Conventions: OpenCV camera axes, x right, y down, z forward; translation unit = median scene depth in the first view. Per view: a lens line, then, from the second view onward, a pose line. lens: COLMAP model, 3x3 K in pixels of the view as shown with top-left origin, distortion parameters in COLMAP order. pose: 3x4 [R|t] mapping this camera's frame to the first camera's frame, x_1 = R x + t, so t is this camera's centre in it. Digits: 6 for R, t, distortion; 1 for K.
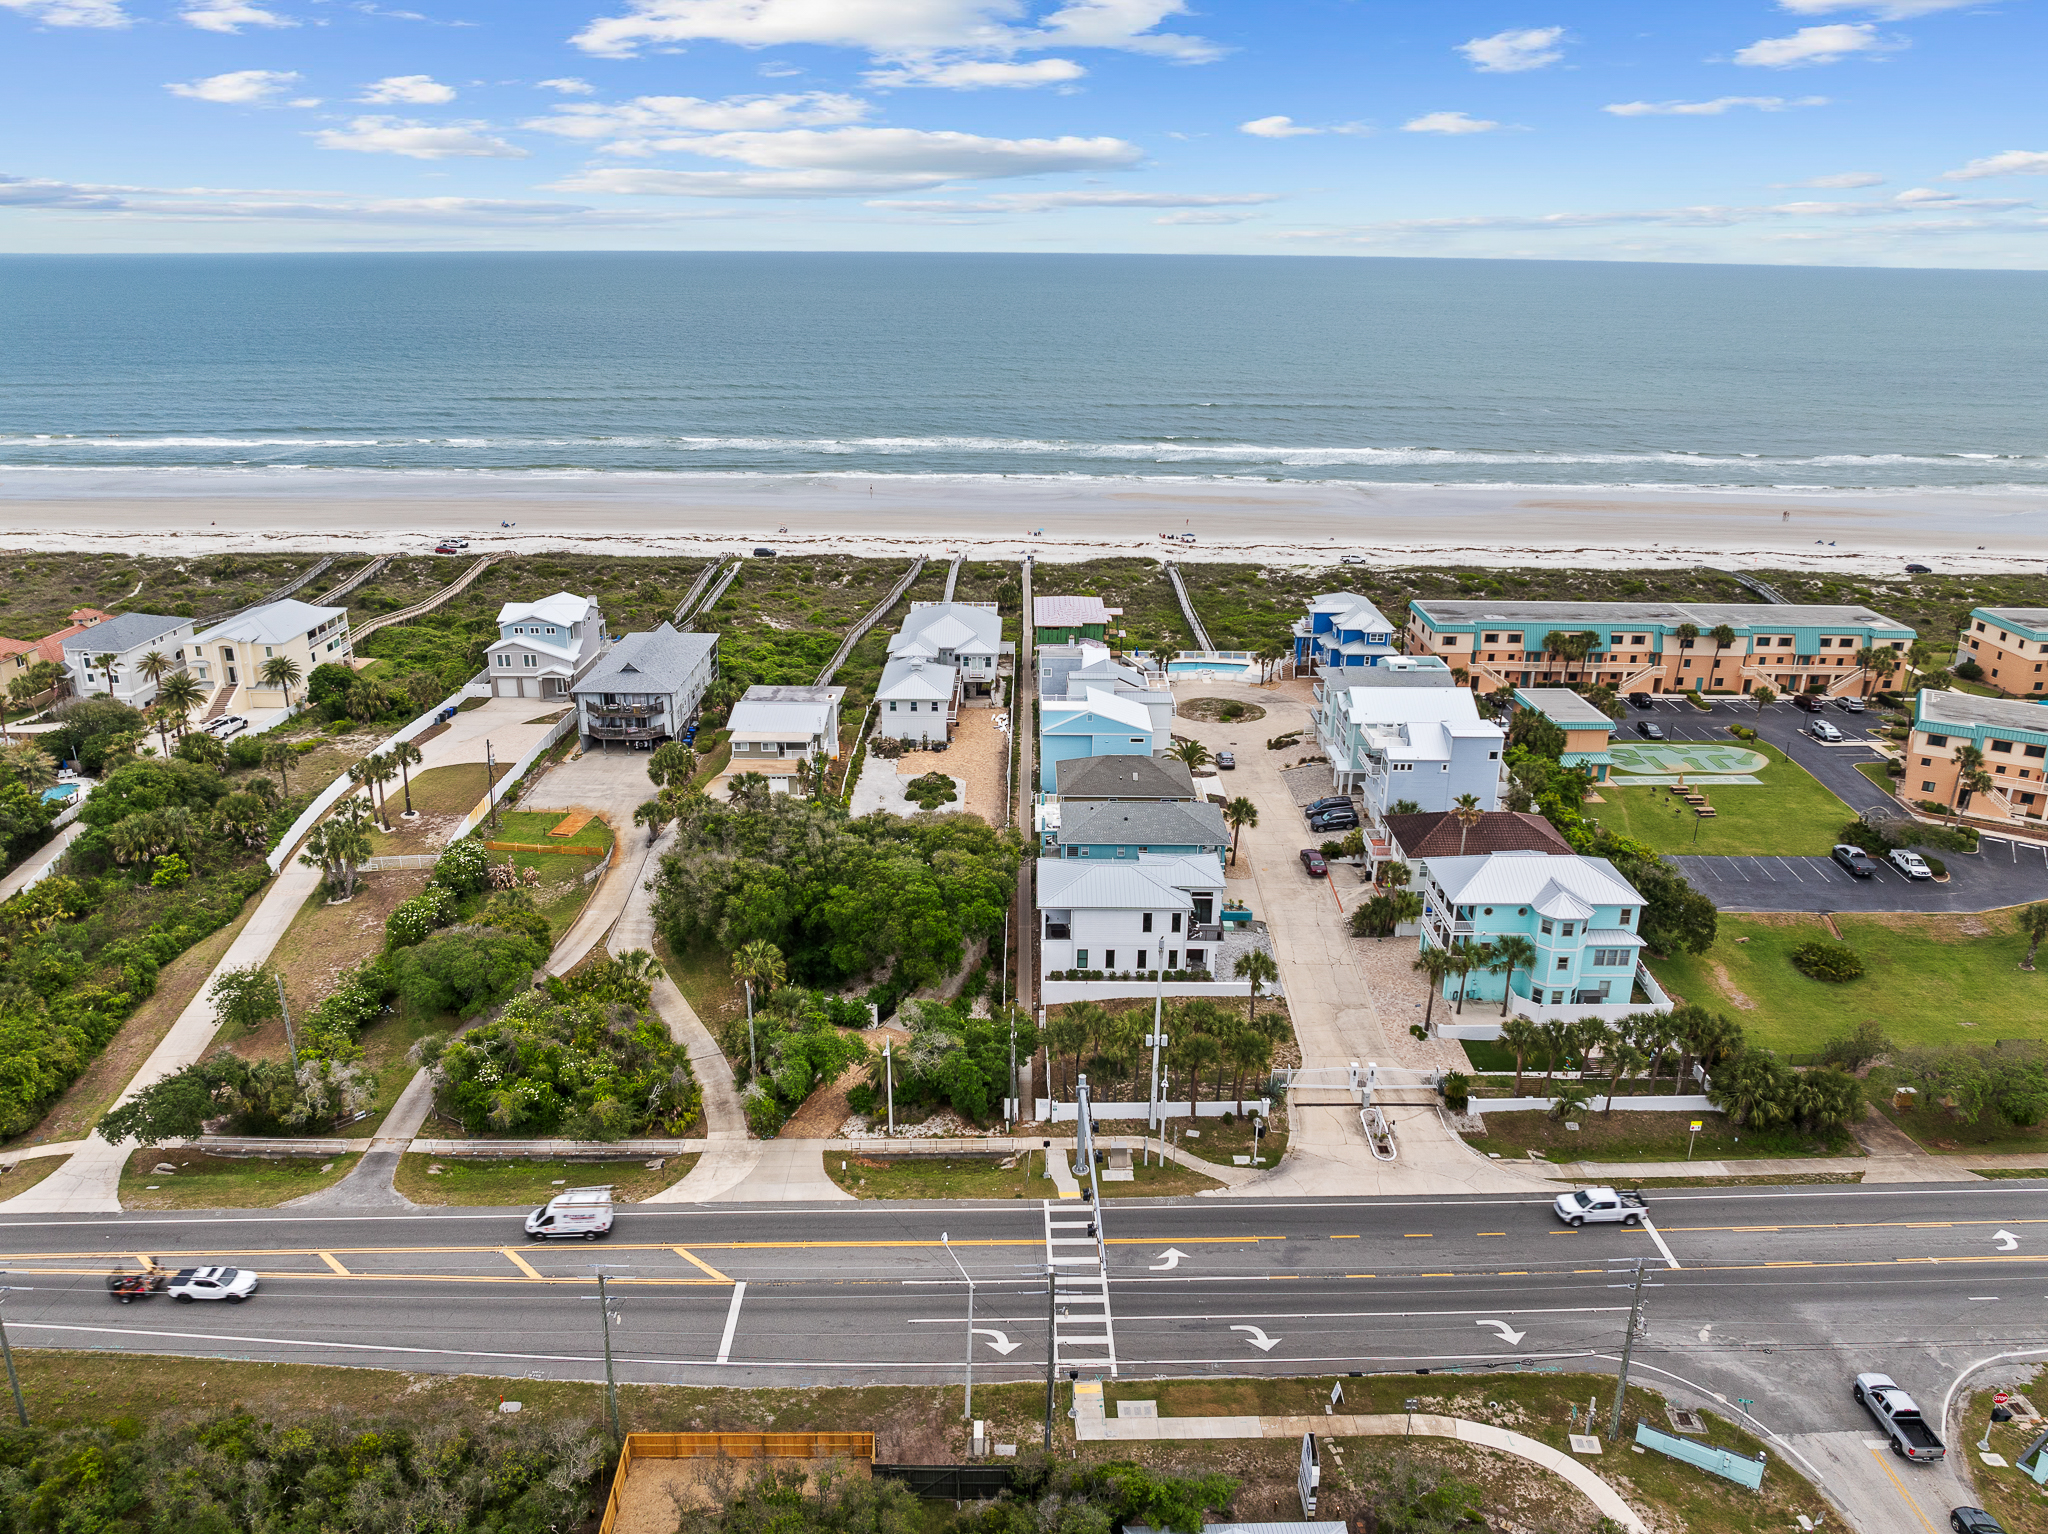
lens RADIAL K [[1436.5, 0, 1024.0], [0, 1436.5, 767.0], [0, 0, 1]] dist [-0.040037, -0.000116]
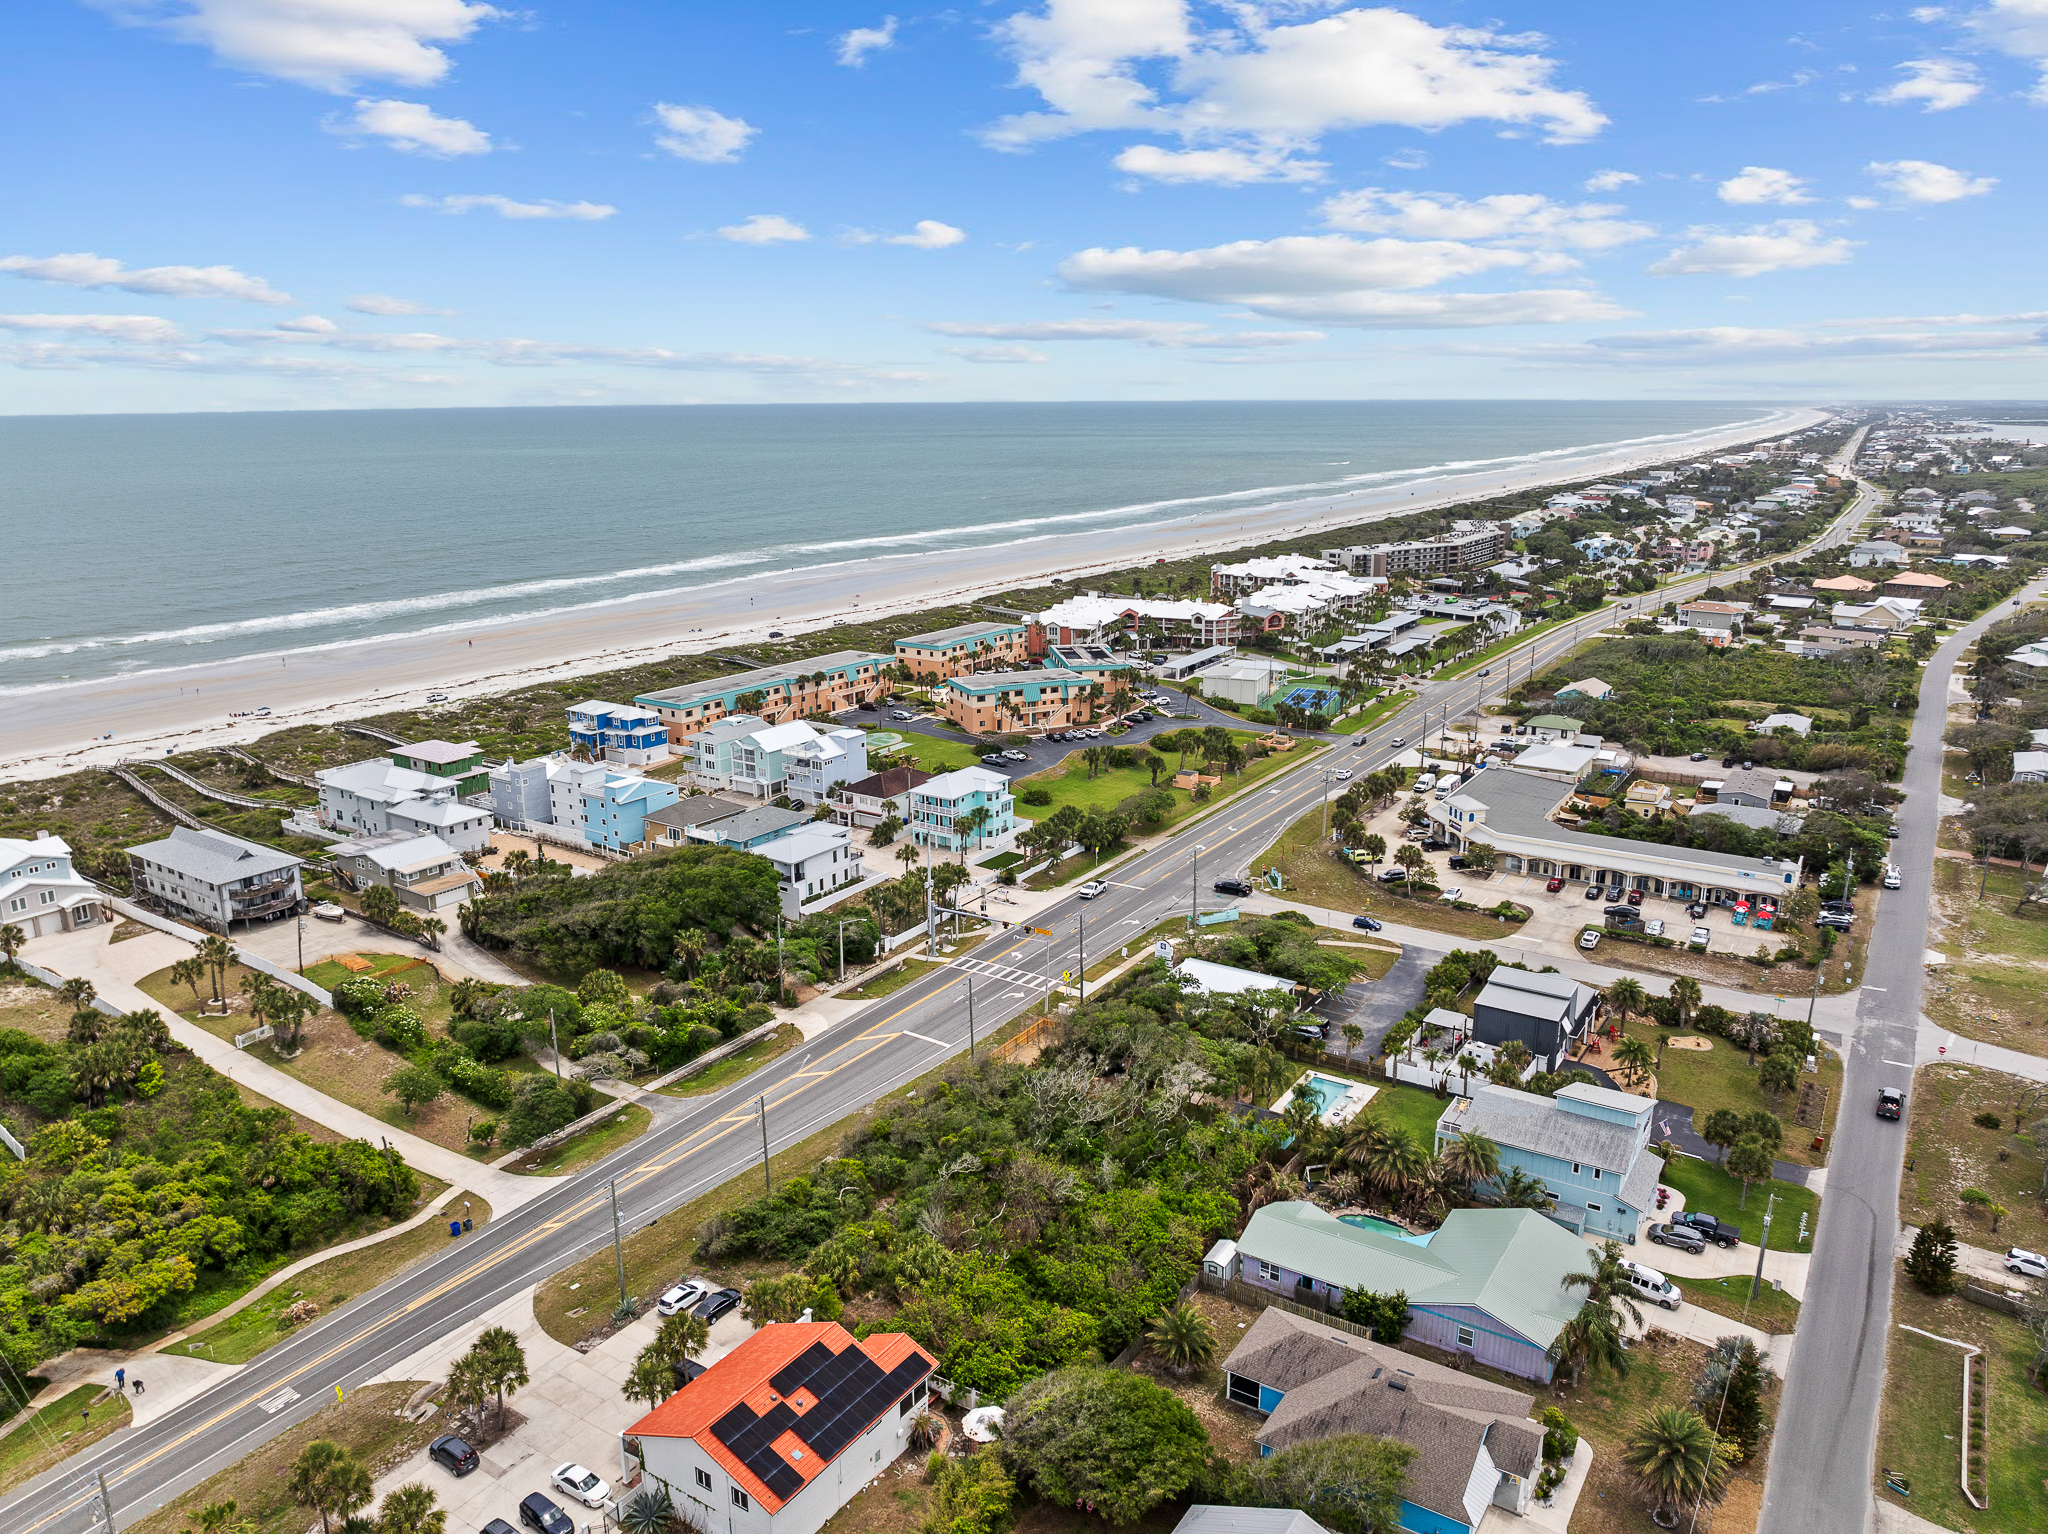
lens RADIAL K [[1436.5, 0, 1024.0], [0, 1436.5, 767.0], [0, 0, 1]] dist [-0.040037, -0.000116]
pose [[0.562474, -0.215451, 0.798250, -1.152081], [0.288844, 0.955826, 0.054453, -0.025347], [-0.774720, 0.199941, 0.599860, -0.254132]]
